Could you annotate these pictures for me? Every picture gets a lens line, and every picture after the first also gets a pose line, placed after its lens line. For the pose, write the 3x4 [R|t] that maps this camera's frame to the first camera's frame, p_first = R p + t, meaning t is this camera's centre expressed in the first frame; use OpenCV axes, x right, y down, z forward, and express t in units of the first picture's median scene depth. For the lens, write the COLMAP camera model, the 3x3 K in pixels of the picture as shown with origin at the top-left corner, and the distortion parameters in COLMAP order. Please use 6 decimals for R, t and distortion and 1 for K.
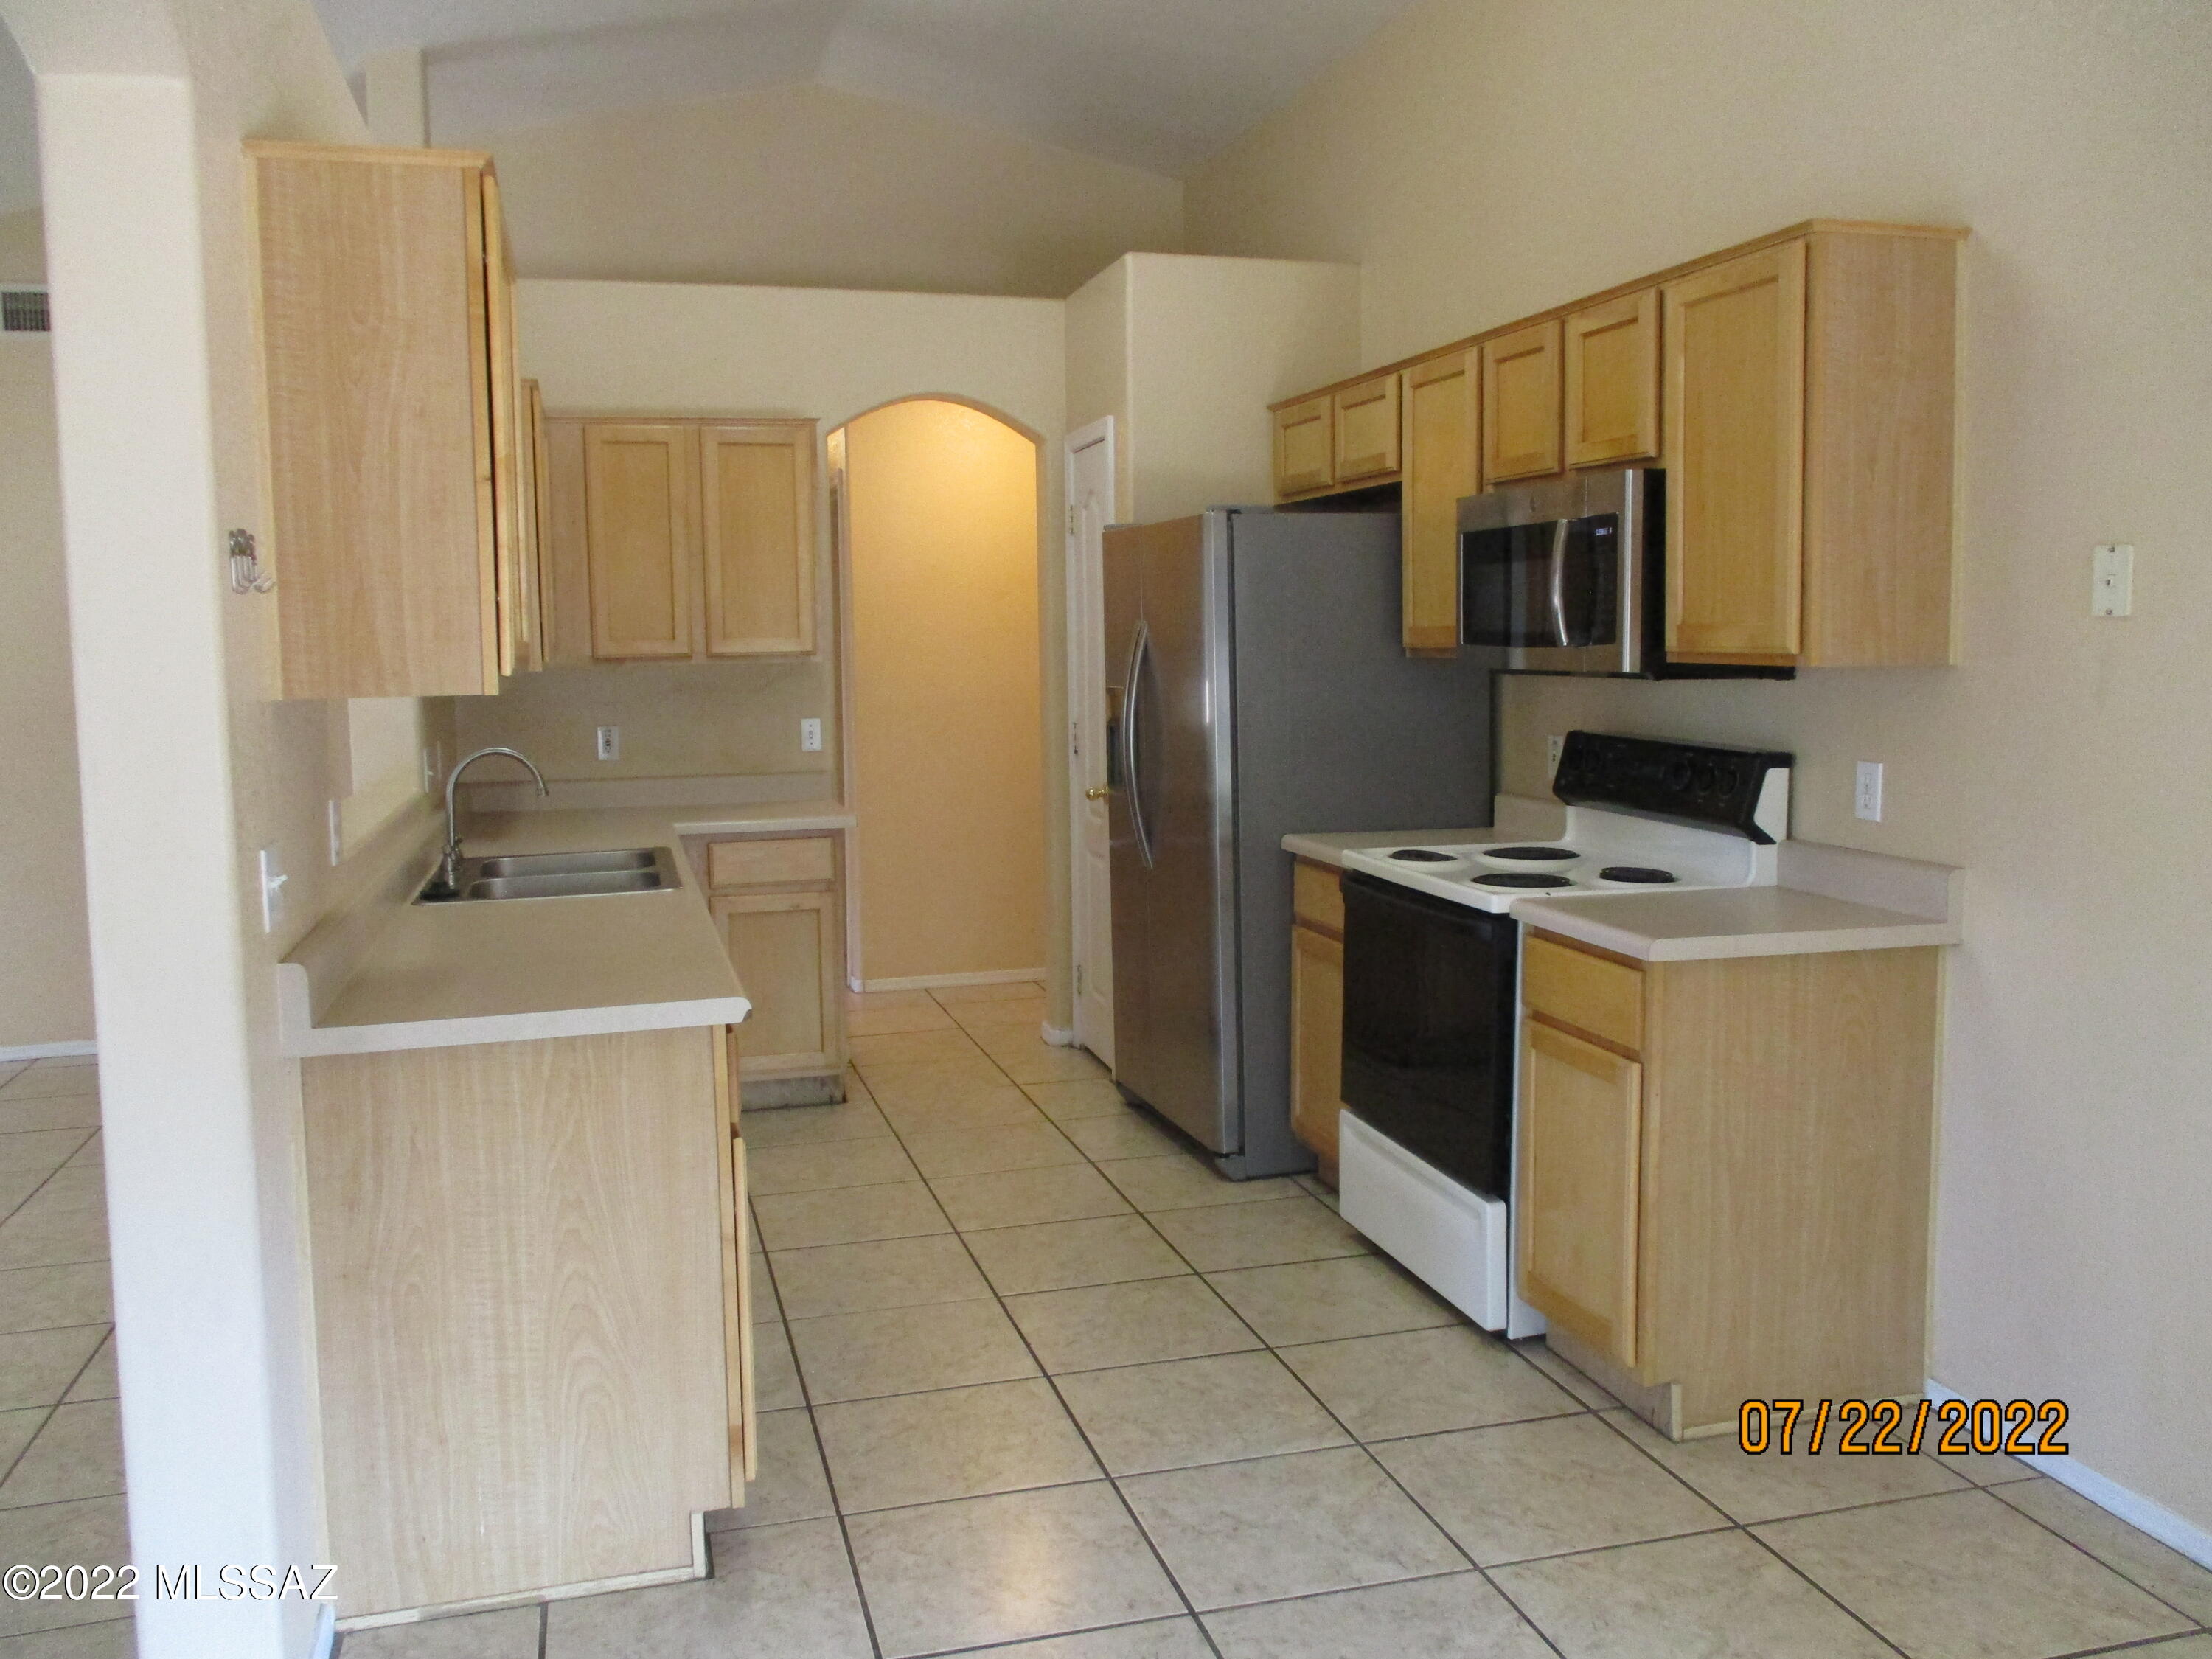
lens RADIAL K [[1804.6, 0, 1106.0], [0, 1804.6, 829.5], [0, 0, 1]] dist [-0.096744, 0.004773]
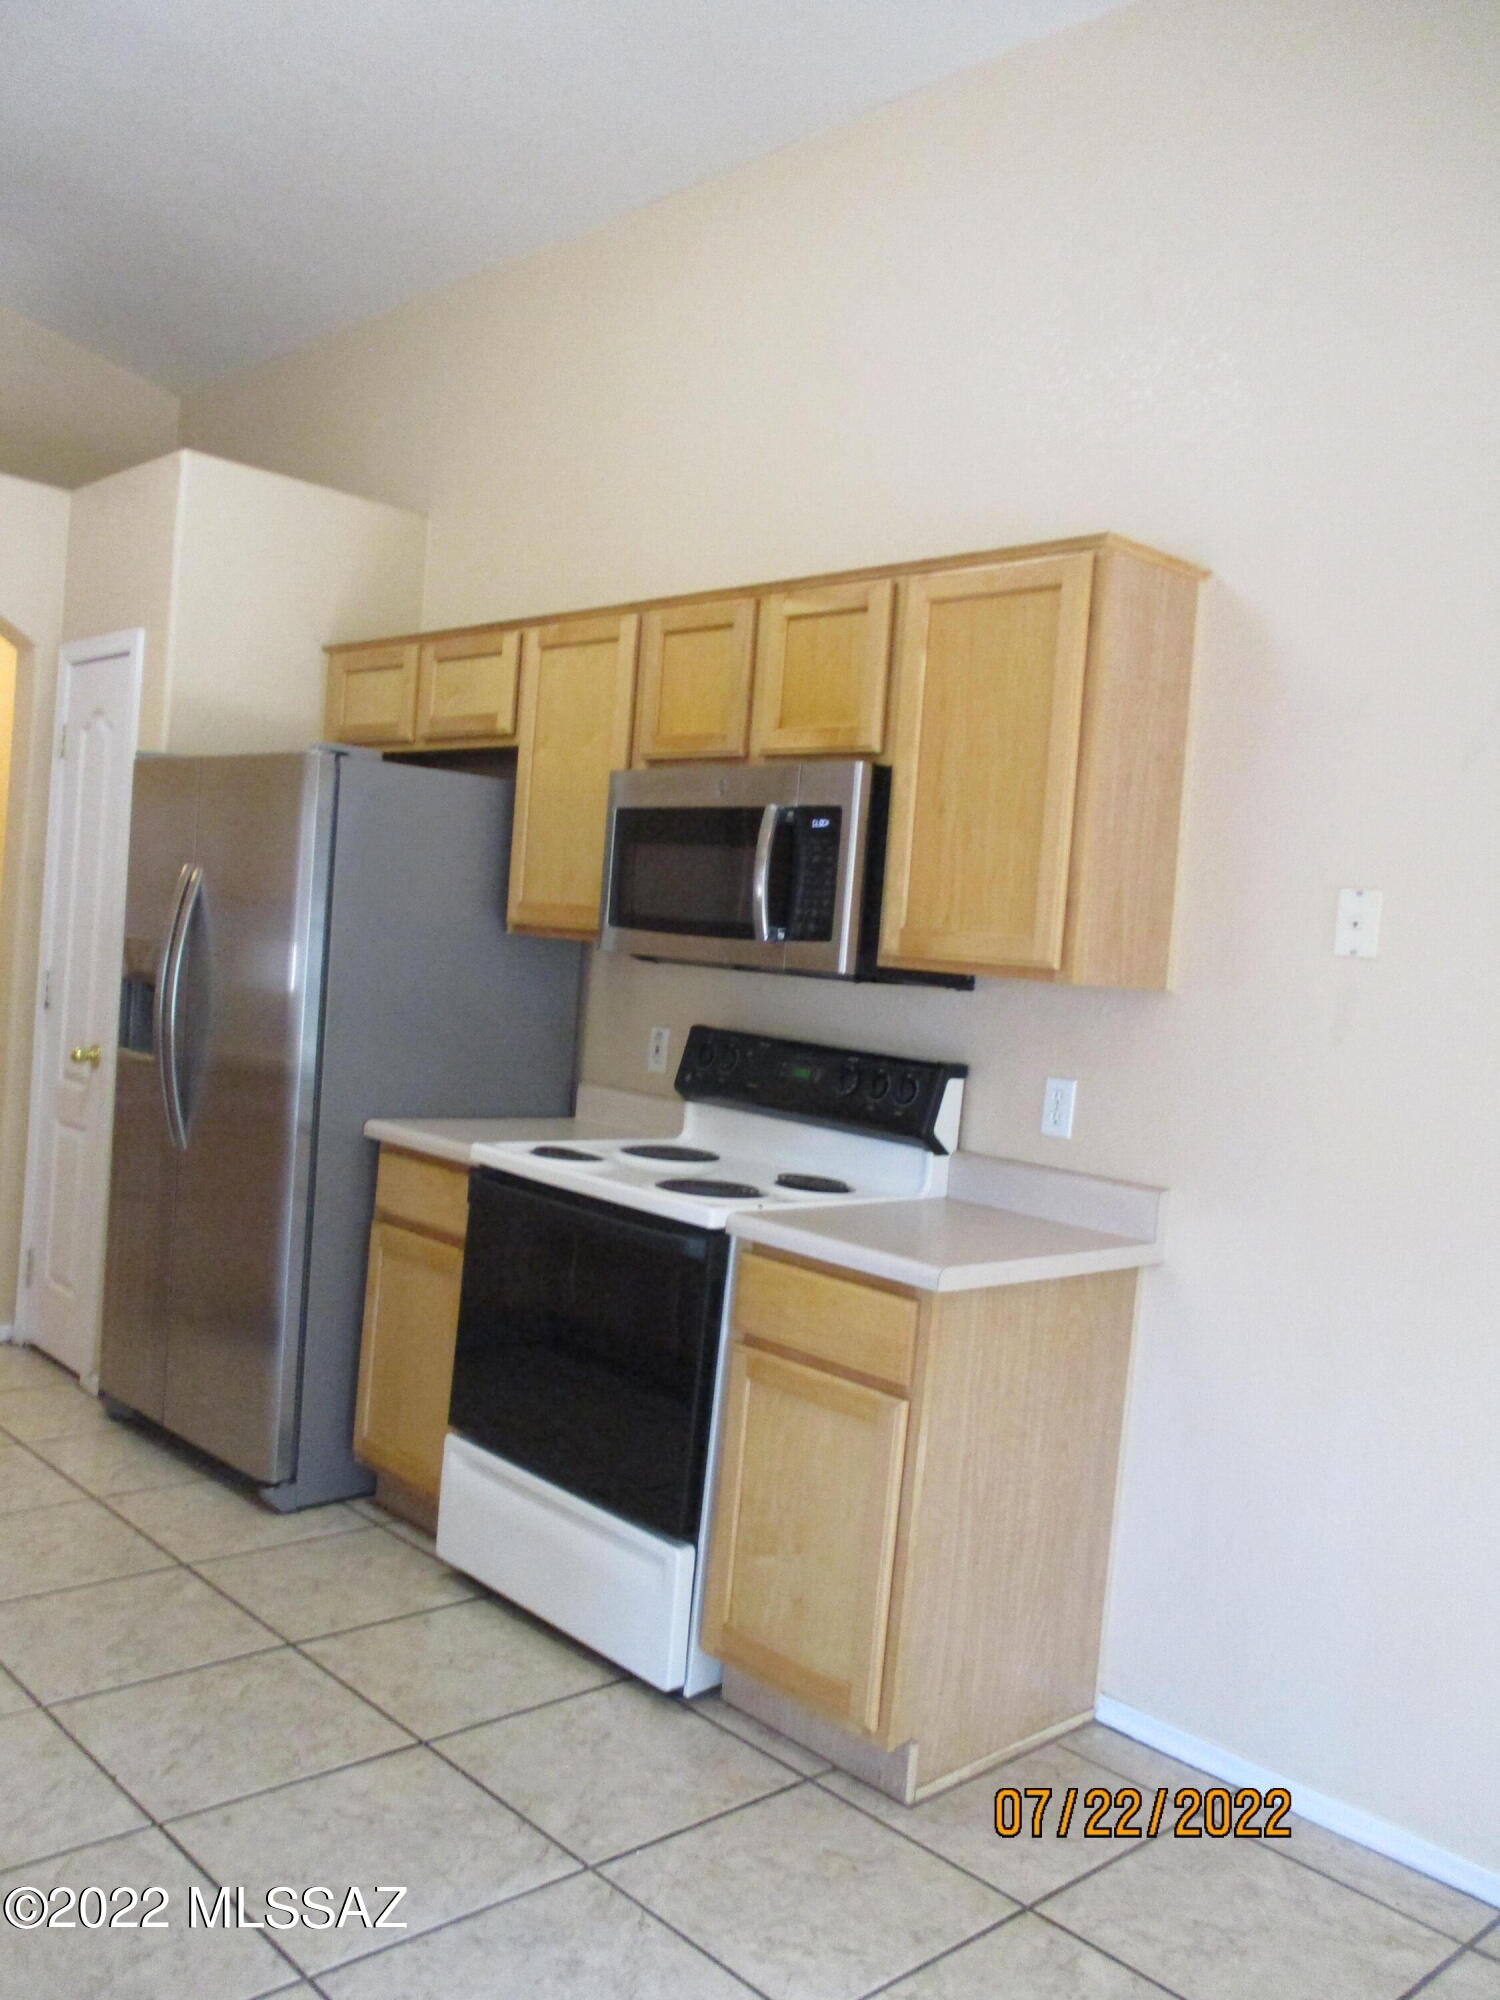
lens RADIAL K [[1630.1, 0, 750.0], [0, 1630.1, 1000.0], [0, 0, 1]] dist [-0.056071, 0.006386]
pose [[0.873656, 0.063894, 0.482331, -0.162873], [-0.038366, 0.997300, -0.062619, -0.016746], [-0.485030, 0.036202, 0.873748, 0.256466]]
